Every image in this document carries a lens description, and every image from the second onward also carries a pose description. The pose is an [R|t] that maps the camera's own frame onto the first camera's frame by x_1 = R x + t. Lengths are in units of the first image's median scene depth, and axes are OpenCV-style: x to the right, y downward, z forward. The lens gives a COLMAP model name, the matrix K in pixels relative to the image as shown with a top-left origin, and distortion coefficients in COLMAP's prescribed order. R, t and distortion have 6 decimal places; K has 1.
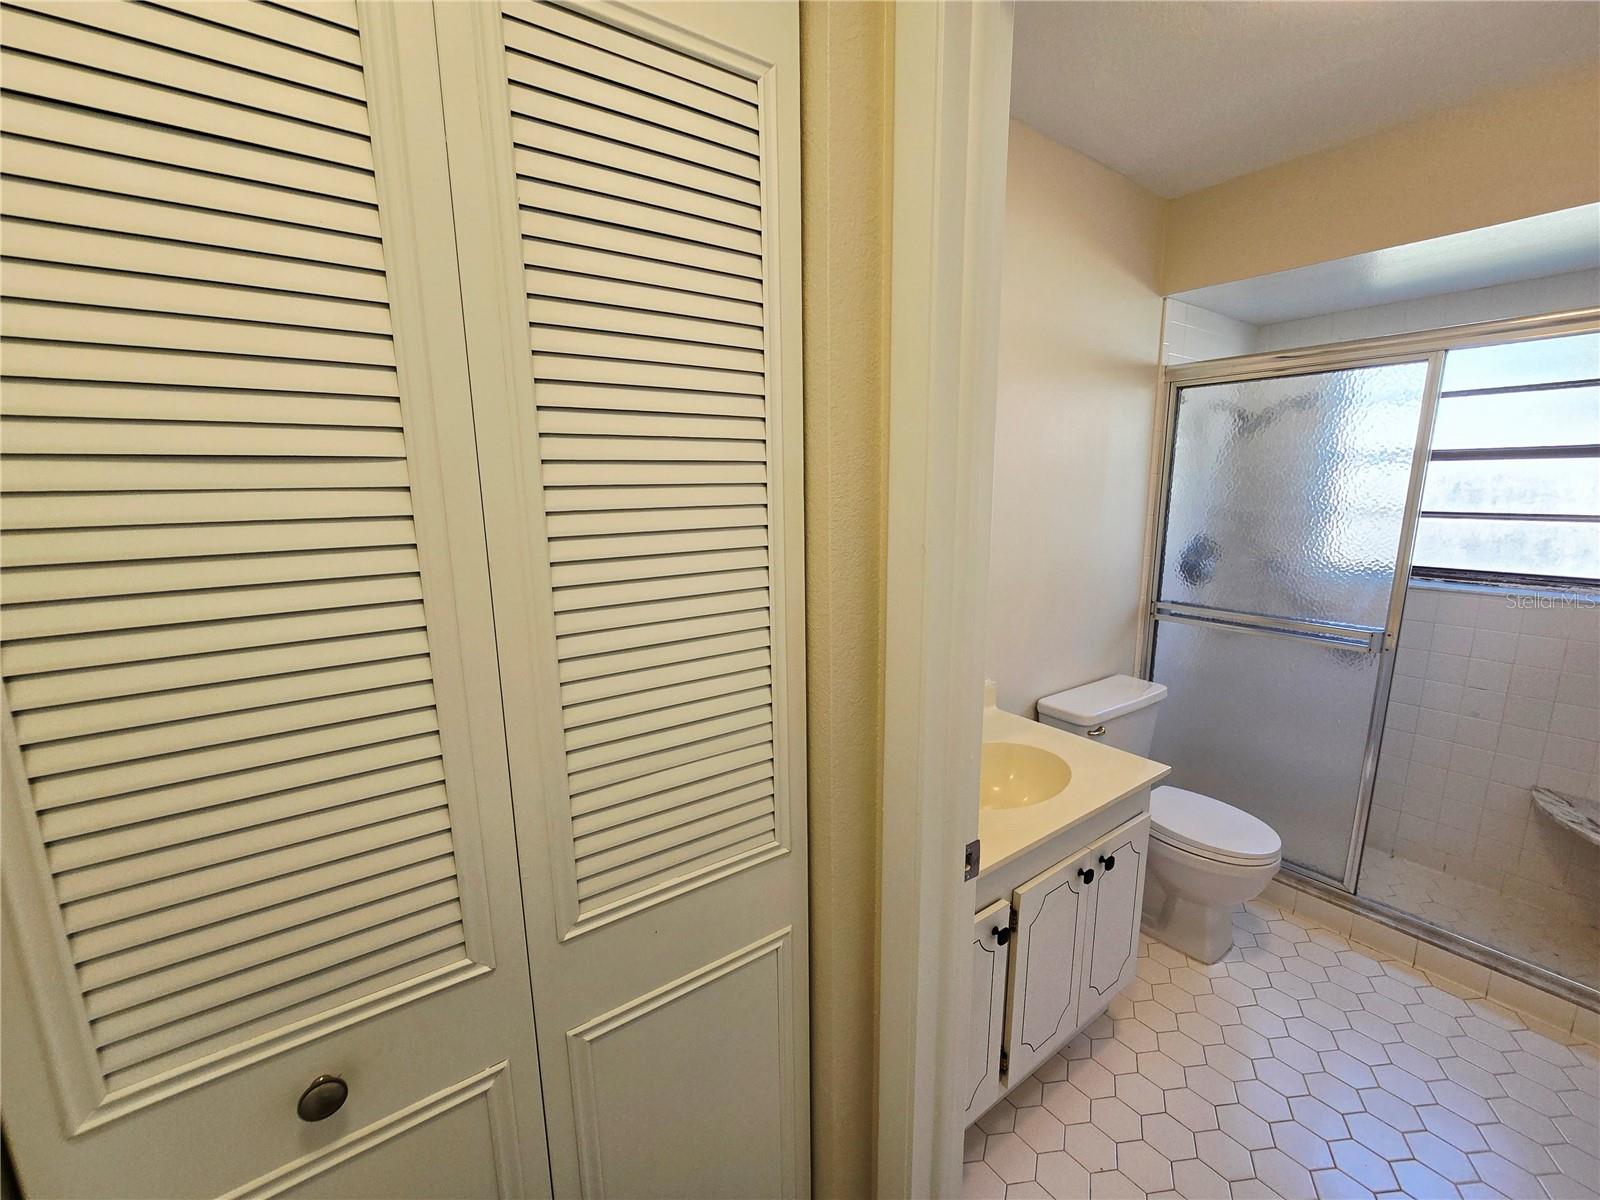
lens RADIAL K [[660.3, 0, 791.4], [0, 660.3, 606.5], [0, 0, 1]] dist [-0.007584, 0.004454]
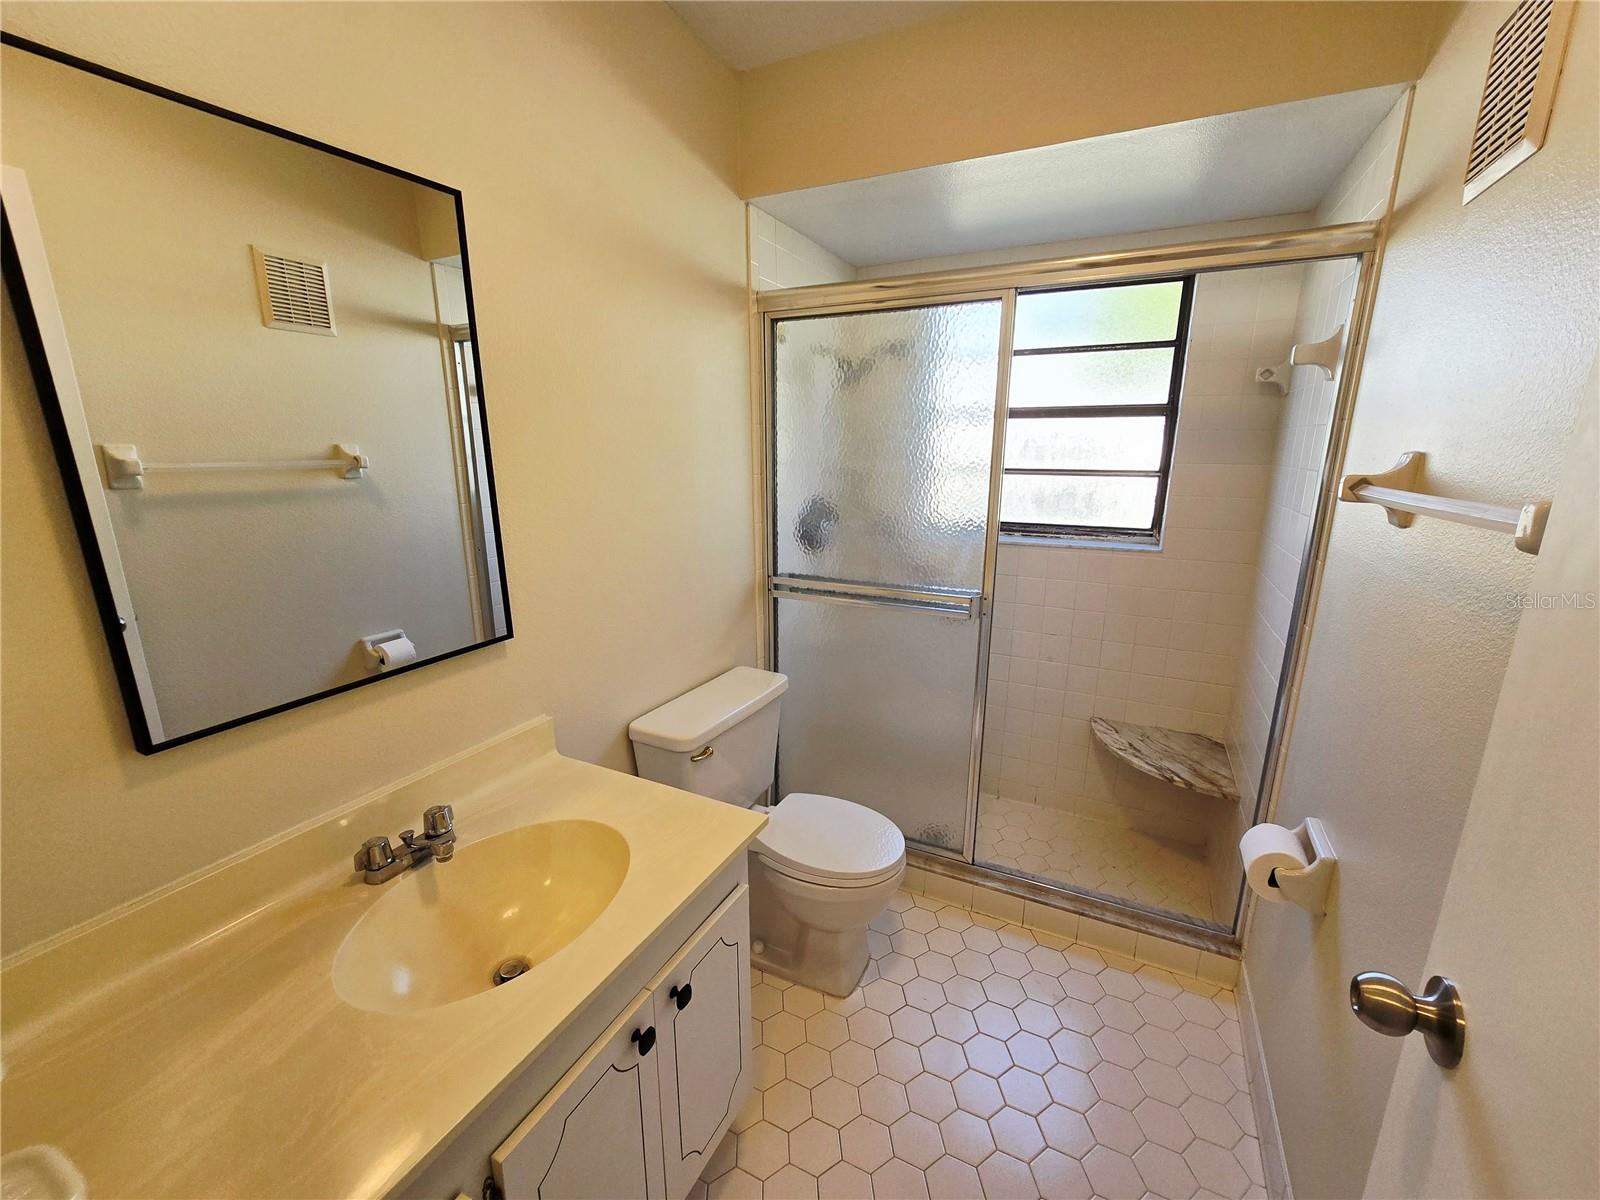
lens RADIAL K [[660.3, 0, 791.8], [0, 660.3, 599.2], [0, 0, 1]] dist [-0.007584, 0.004454]
pose [[0.894810, -0.091490, 0.436971, 0.219143], [0.073342, 0.995603, 0.058265, -0.028602], [-0.440381, -0.020088, 0.897586, 0.242778]]
